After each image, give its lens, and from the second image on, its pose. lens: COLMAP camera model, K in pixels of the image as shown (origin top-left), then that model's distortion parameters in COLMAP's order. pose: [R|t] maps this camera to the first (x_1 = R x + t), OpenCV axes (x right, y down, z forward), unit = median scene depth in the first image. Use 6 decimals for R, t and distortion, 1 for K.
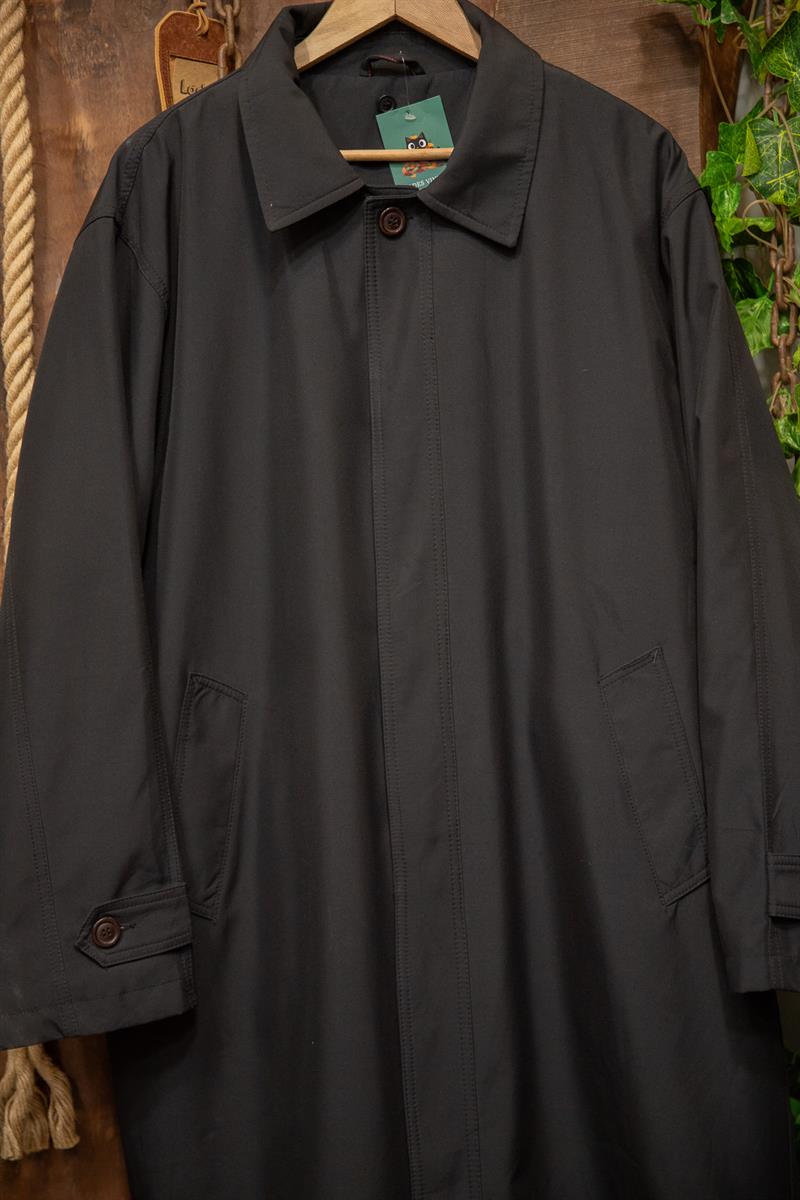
lens RADIAL K [[1920.5, 0, 400.0], [0, 1920.5, 600.0], [0, 0, 1]] dist [0.120802, 0.122439]
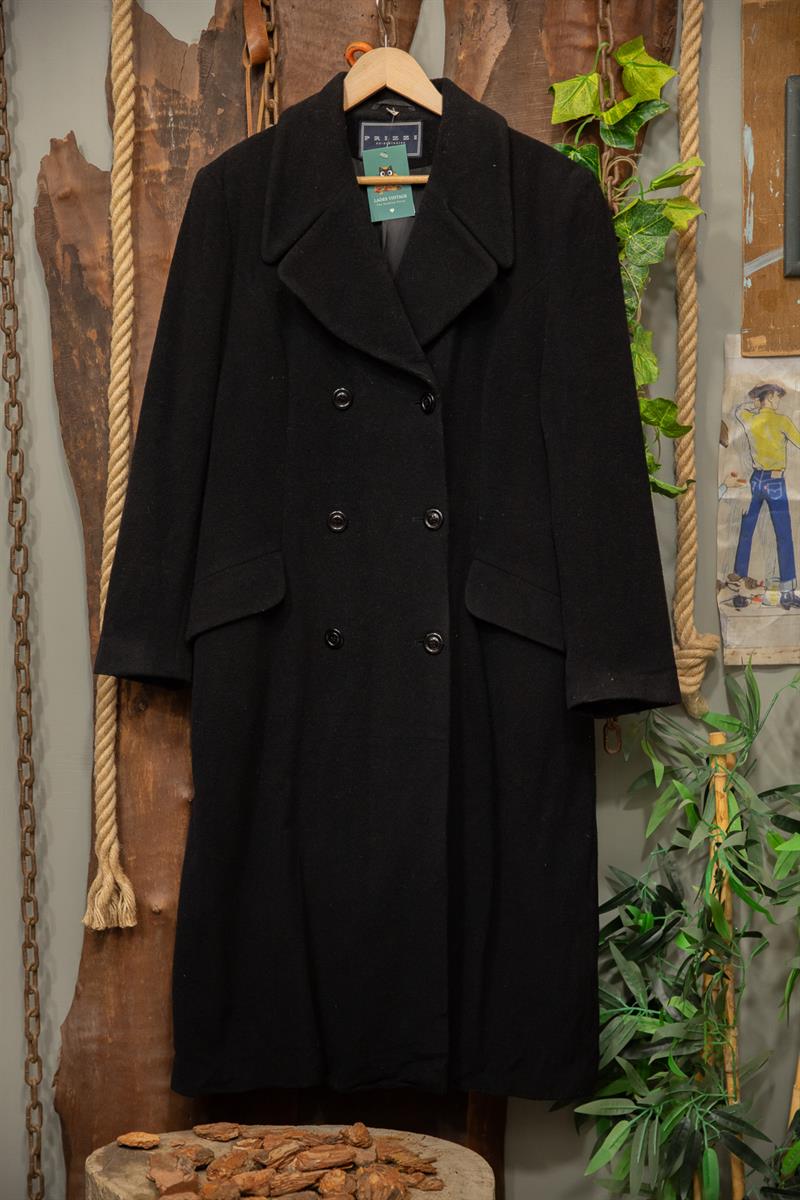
lens RADIAL K [[1801.7, 0, 400.0], [0, 1801.7, 600.0], [0, 0, 1]] dist [0.093809, 0.112286]
pose [[0.999757, 0.021974, -0.001670, 0.016841], [-0.021904, 0.999171, 0.034310, -0.028920], [0.002423, -0.034265, 0.999410, -0.419276]]
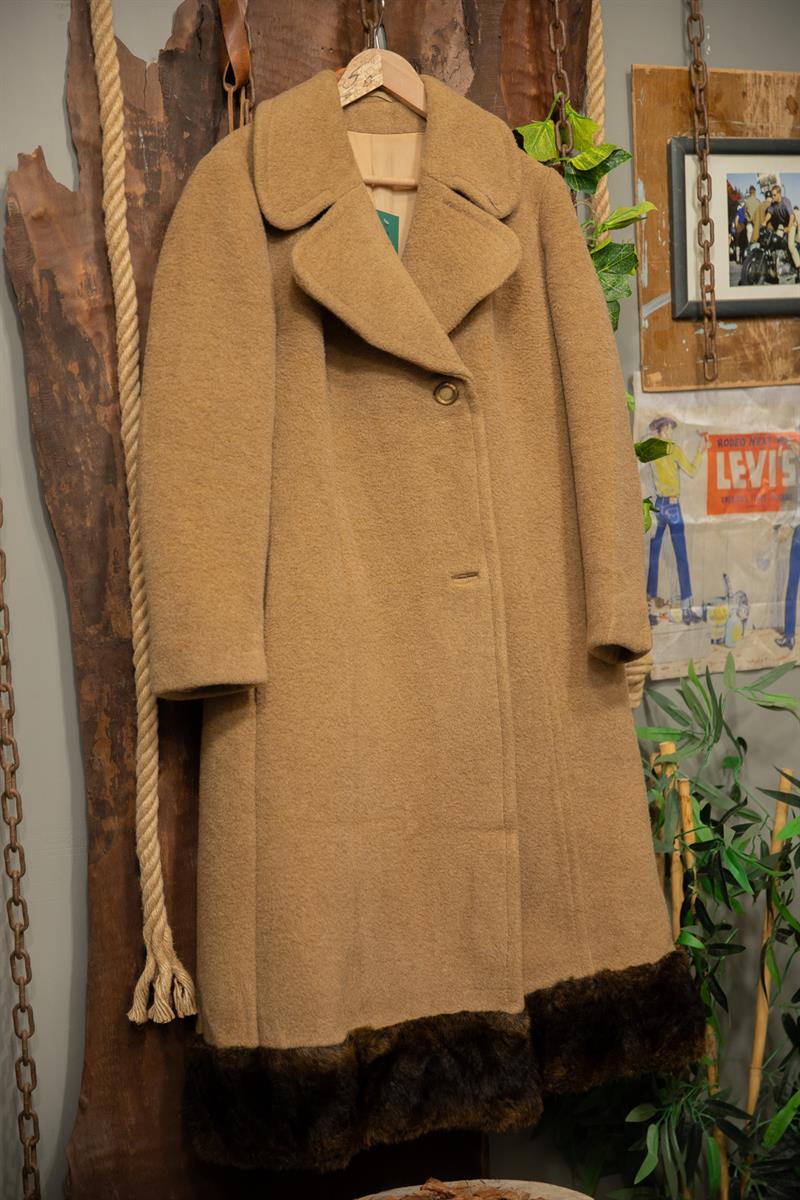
lens RADIAL K [[1845.2, 0, 400.0], [0, 1845.2, 600.0], [0, 0, 1]] dist [0.103031, 0.114811]
pose [[0.883699, -0.034592, 0.466775, -0.661091], [0.049770, 0.998556, -0.020223, 0.021576], [-0.465402, 0.041102, 0.884145, -0.262228]]
